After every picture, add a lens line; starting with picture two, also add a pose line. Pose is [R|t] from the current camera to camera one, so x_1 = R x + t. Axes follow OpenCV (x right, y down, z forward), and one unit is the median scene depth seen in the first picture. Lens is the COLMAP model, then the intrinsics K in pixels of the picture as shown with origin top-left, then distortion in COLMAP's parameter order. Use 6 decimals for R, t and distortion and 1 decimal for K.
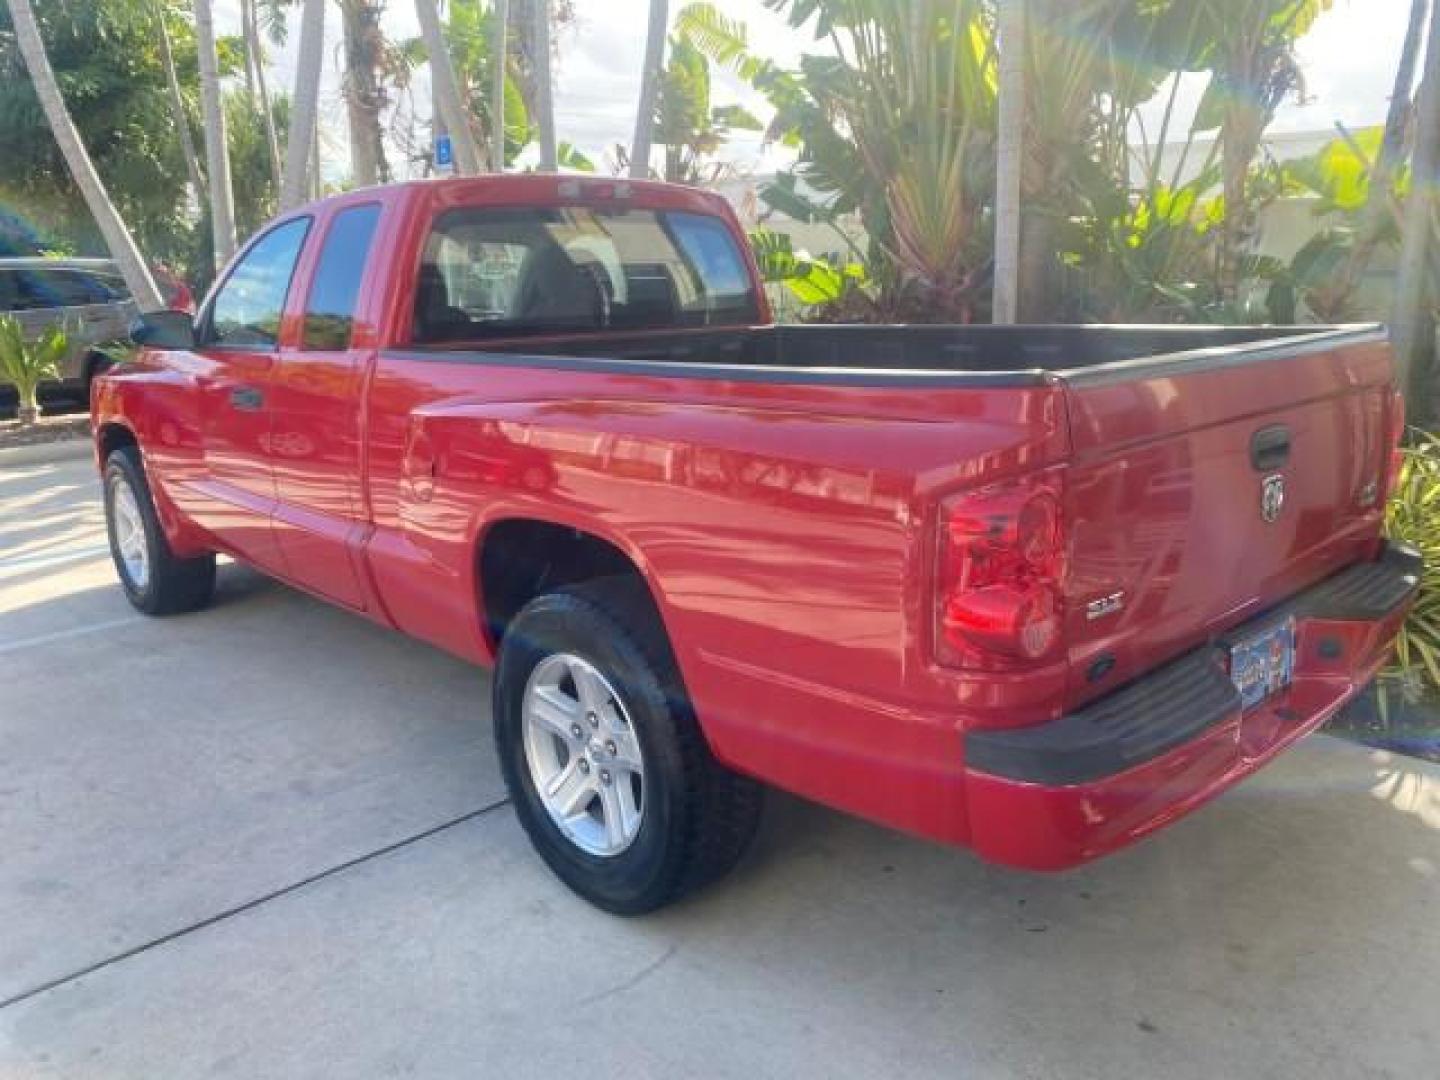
lens RADIAL K [[1114.6, 0, 725.6], [0, 1114.6, 525.3], [0, 0, 1]] dist [0.027641, -0.030457]
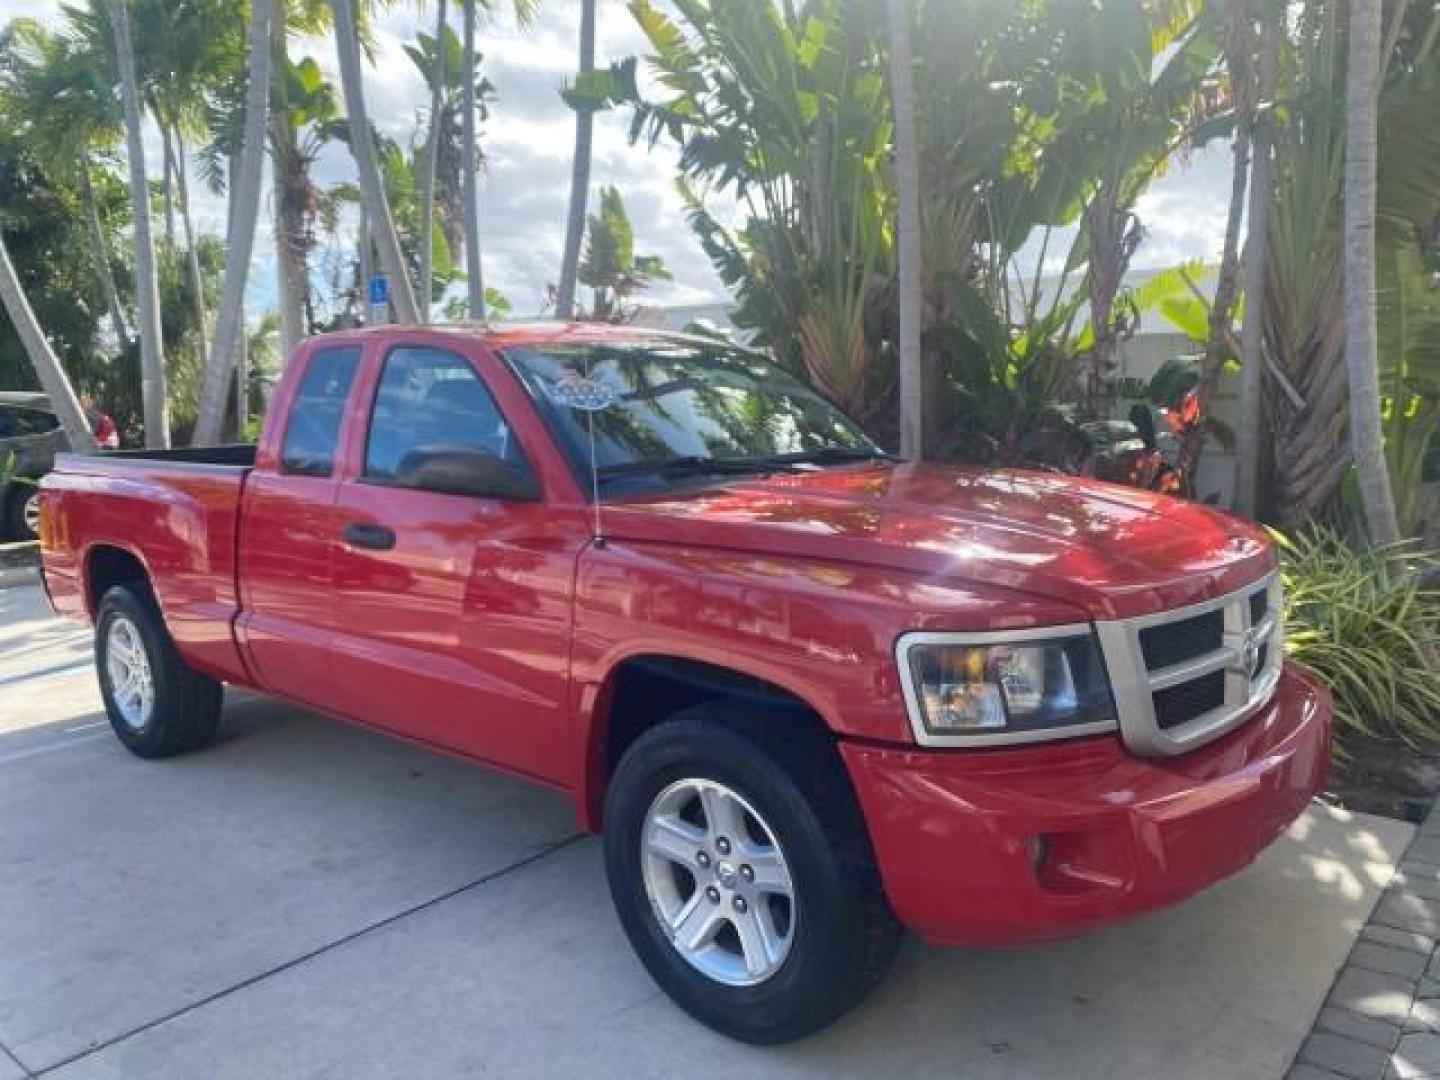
lens RADIAL K [[1114.6, 0, 716.5], [0, 1114.6, 535.4], [0, 0, 1]] dist [0.027641, -0.030457]
pose [[0.996080, -0.020712, 0.085992, -0.052559], [0.029157, 0.994746, -0.098138, 0.019875], [-0.083508, 0.100260, 0.991451, -0.106909]]
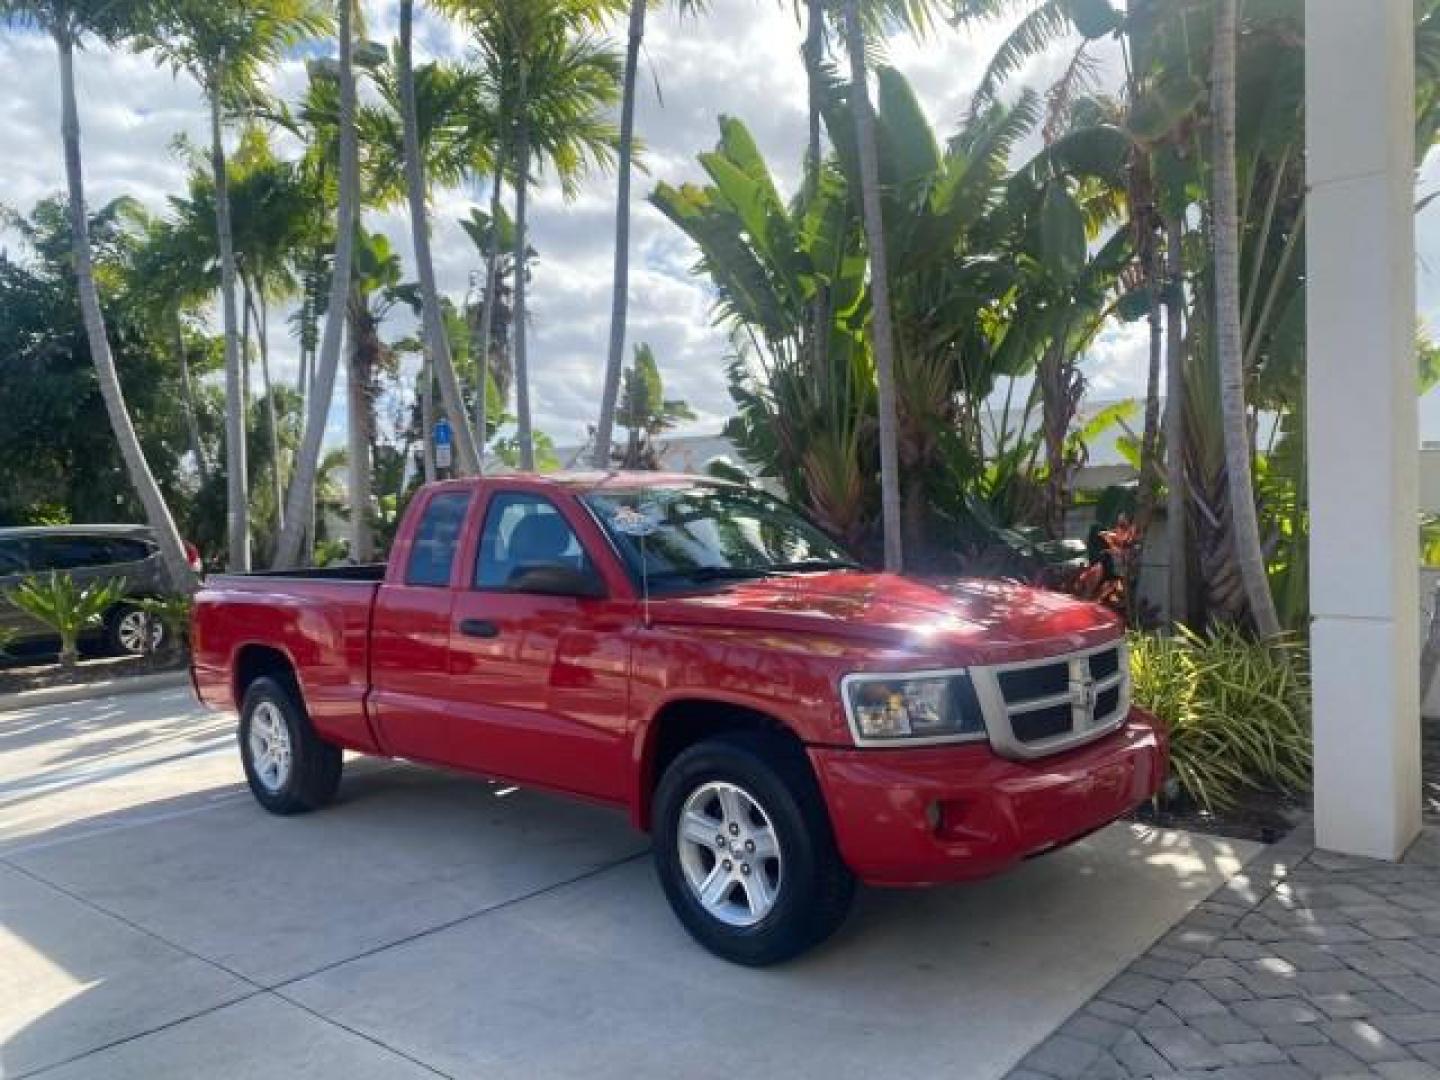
lens RADIAL K [[1114.6, 0, 715.8], [0, 1114.6, 546.3], [0, 0, 1]] dist [0.027641, -0.030457]
pose [[0.997547, -0.022814, 0.066180, -0.066055], [0.035444, 0.979872, -0.196456, 0.071888], [-0.060366, 0.198320, 0.978277, -0.360860]]
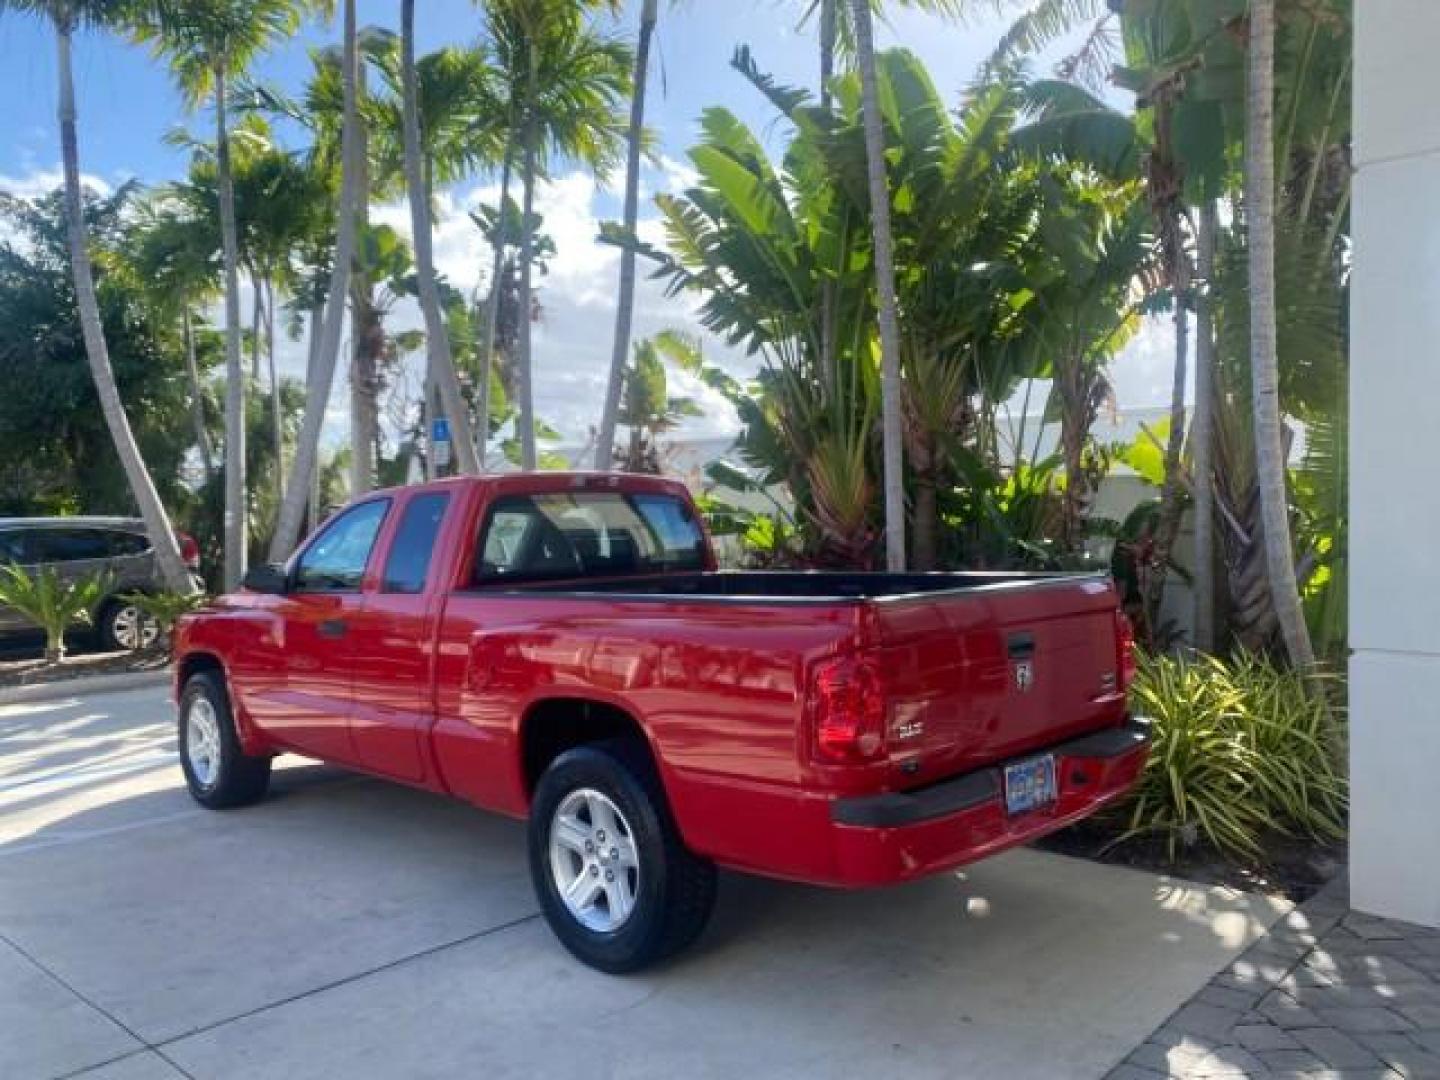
lens RADIAL K [[1114.6, 0, 711.8], [0, 1114.6, 541.0], [0, 0, 1]] dist [0.027641, -0.030457]
pose [[0.999288, -0.002446, 0.037641, -0.013962], [0.010083, 0.978906, -0.204064, 0.049238], [-0.036348, 0.204298, 0.978234, -0.277451]]
